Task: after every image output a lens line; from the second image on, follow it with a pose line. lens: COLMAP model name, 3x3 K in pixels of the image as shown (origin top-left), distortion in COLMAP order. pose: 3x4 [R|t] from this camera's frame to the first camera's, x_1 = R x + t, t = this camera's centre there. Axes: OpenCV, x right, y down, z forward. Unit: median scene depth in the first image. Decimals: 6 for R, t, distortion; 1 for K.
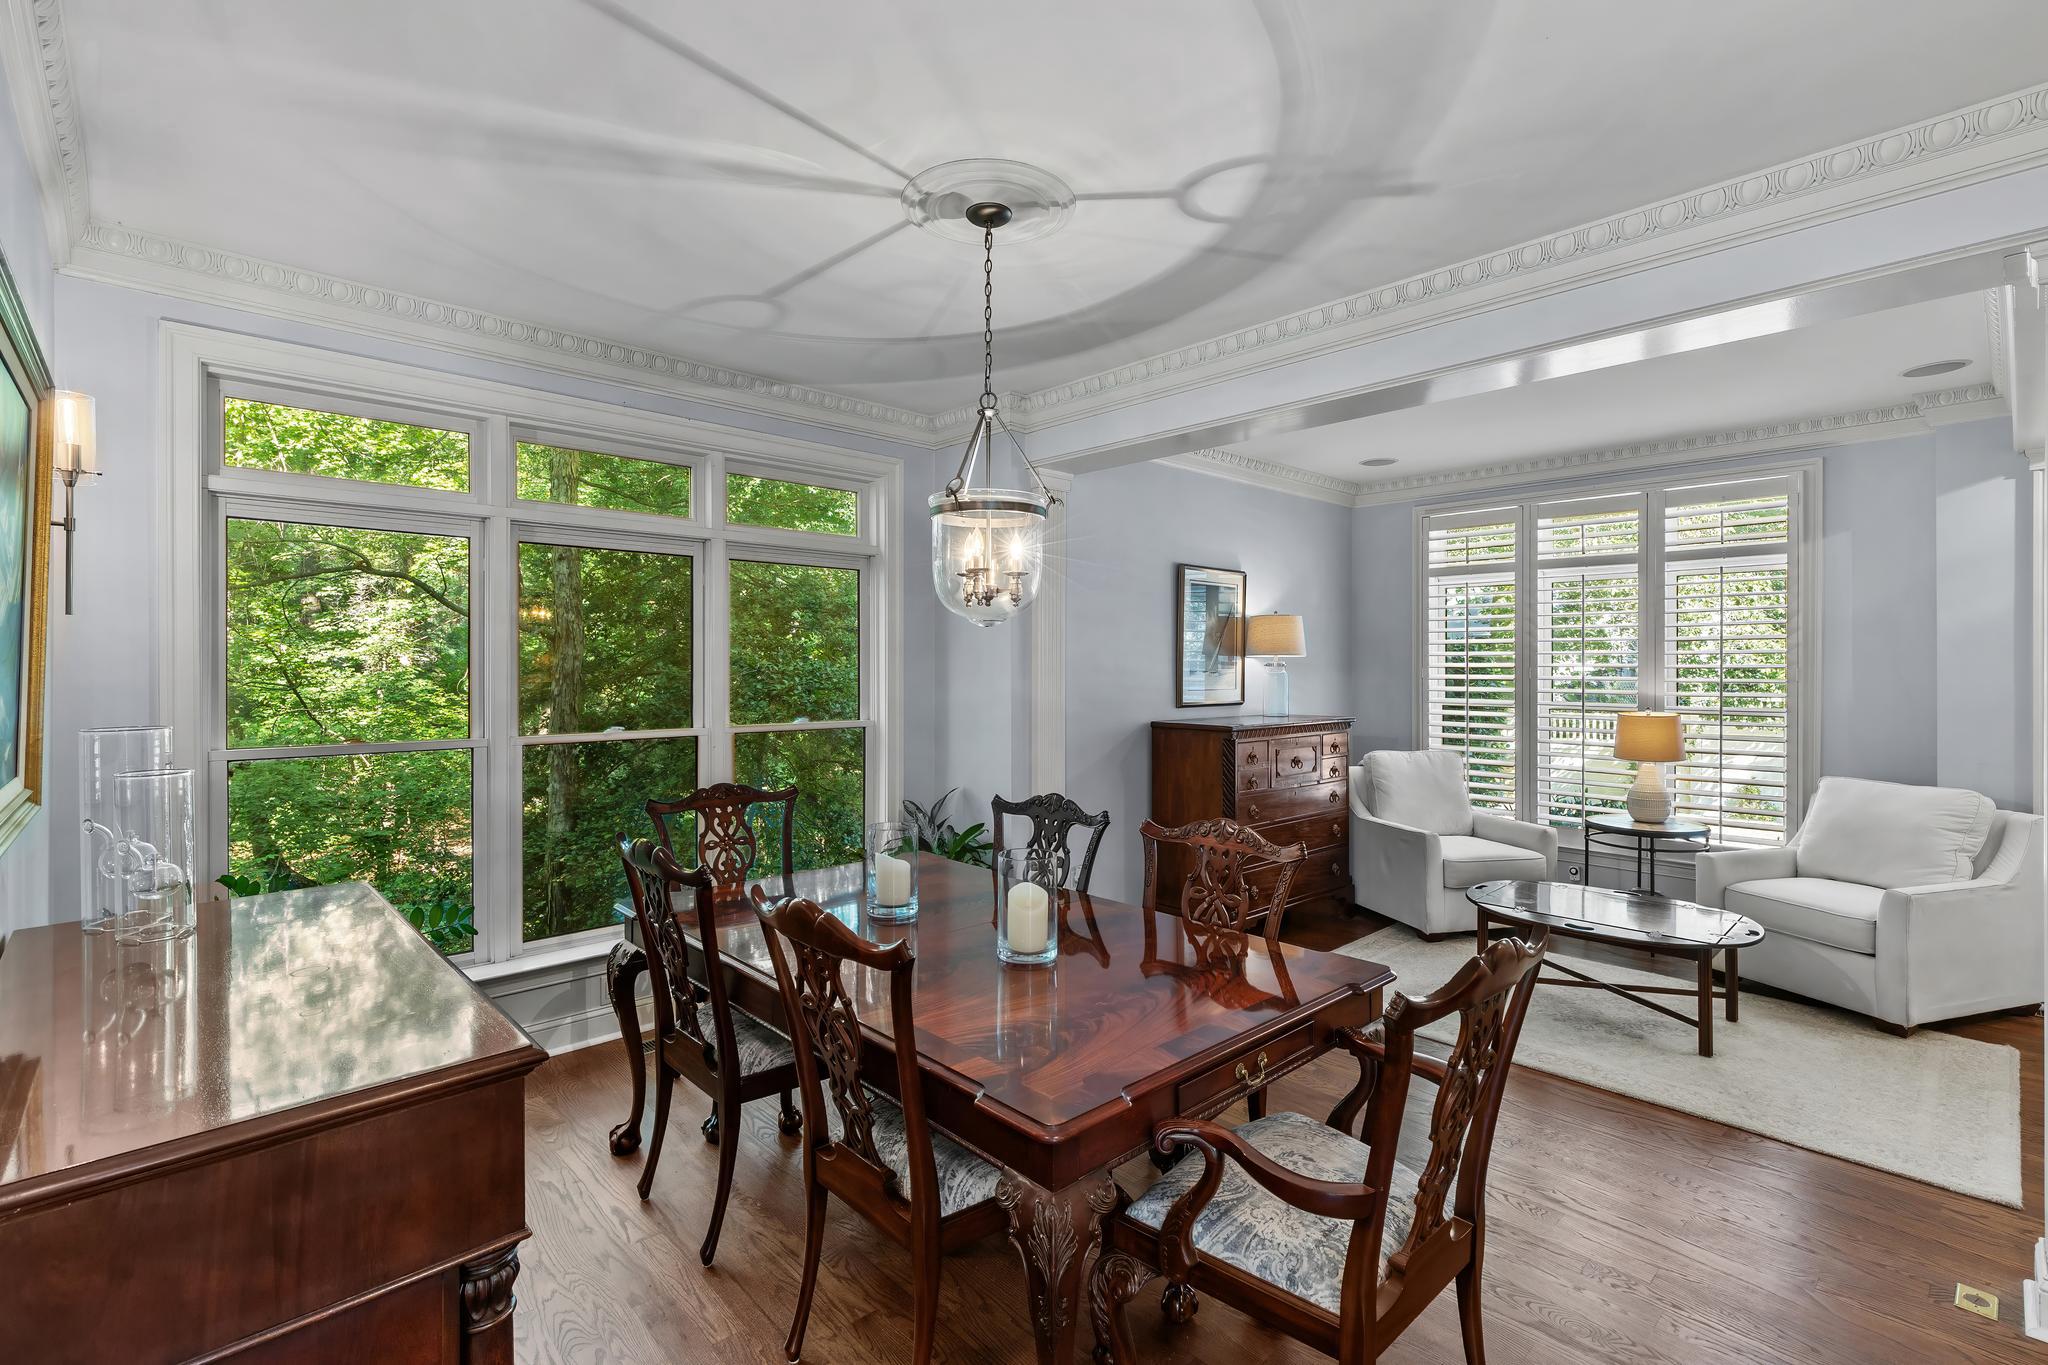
lens RADIAL K [[932.7, 0, 1028.8], [0, 932.7, 669.5], [0, 0, 1]] dist [0.000313, 0.000174]
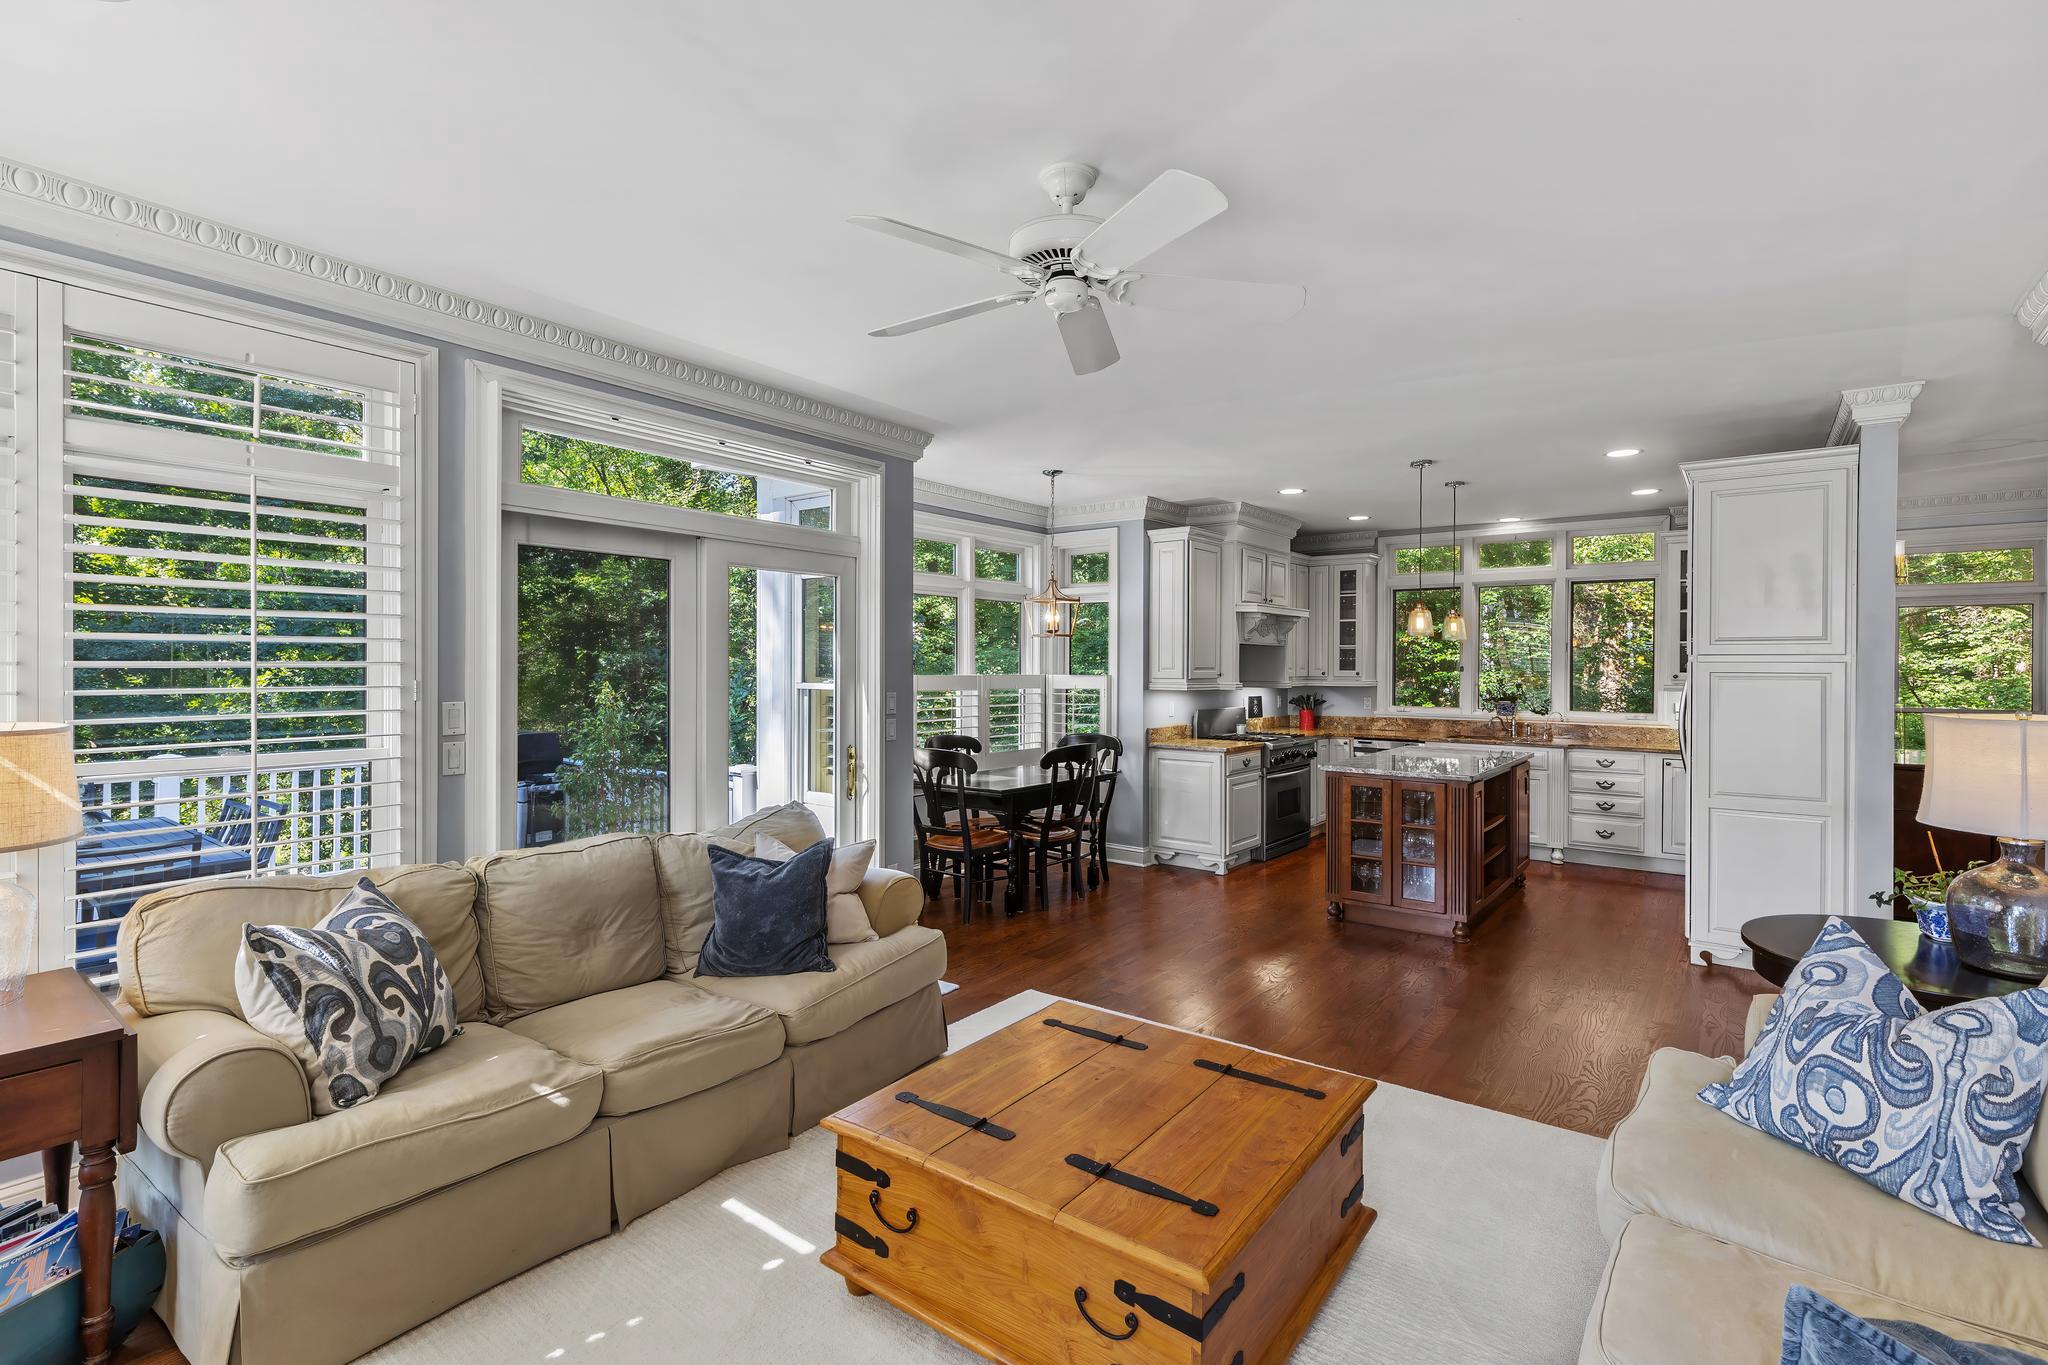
lens RADIAL K [[932.7, 0, 1028.3], [0, 932.7, 661.7], [0, 0, 1]] dist [0.000313, 0.000174]
pose [[0.157951, -0.009097, -0.987405, 1.232740], [-0.007830, 0.999915, -0.010465, 0.012793], [0.987416, 0.009384, 0.157866, -1.715598]]
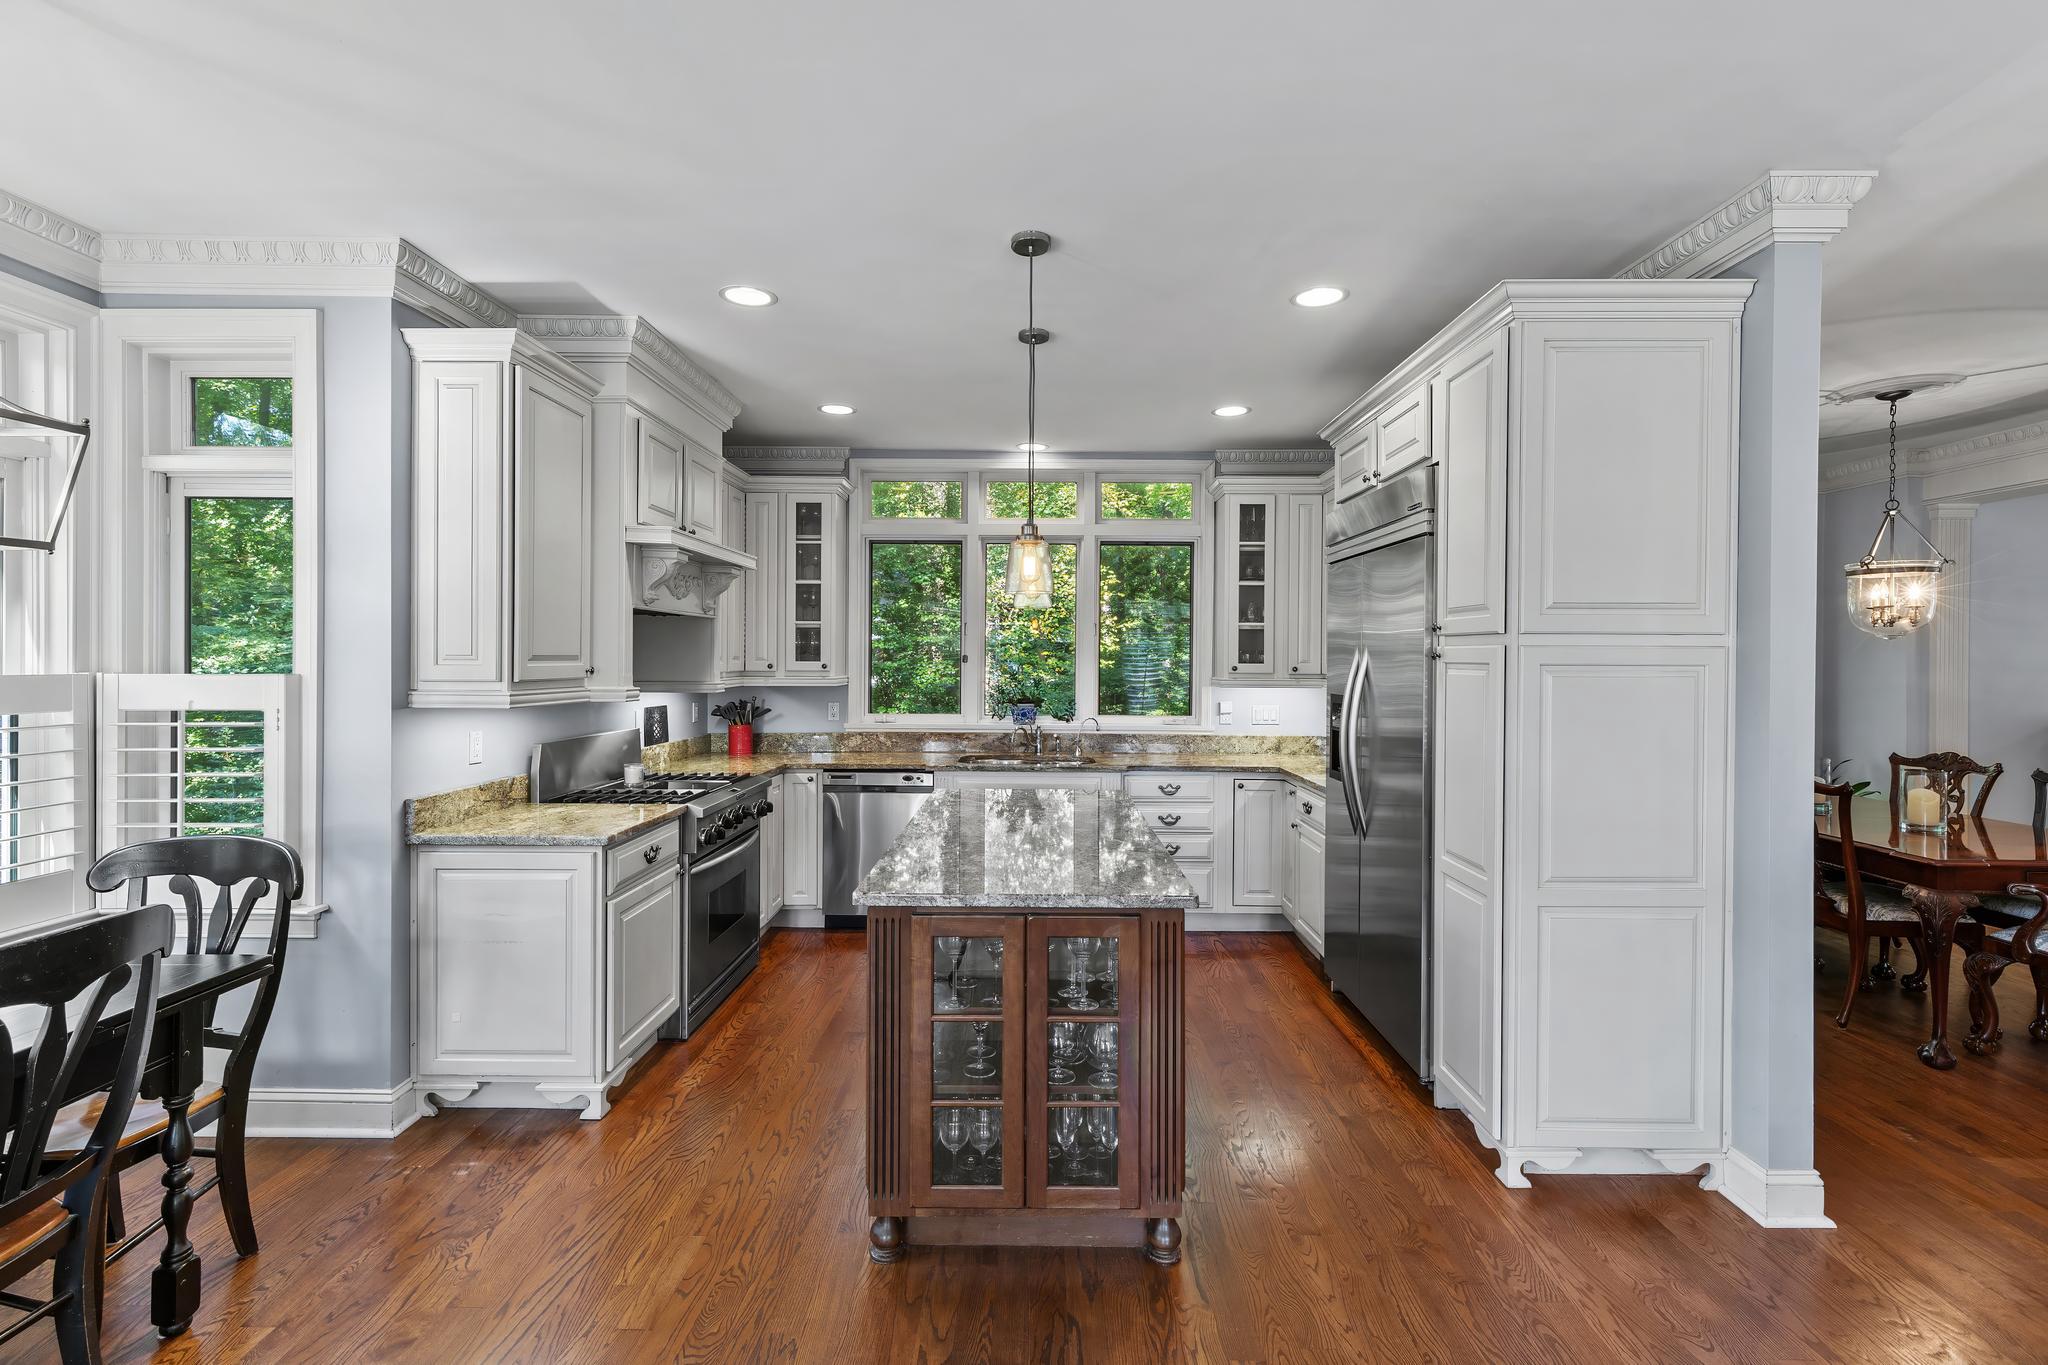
lens RADIAL K [[932.7, 0, 1024.3], [0, 932.7, 666.0], [0, 0, 1]] dist [0.000313, 0.000174]
pose [[0.717667, 0.004053, -0.696374, 0.005734], [-0.004496, 0.999989, 0.001186, 0.007020], [0.696372, 0.002280, 0.717678, -1.257292]]
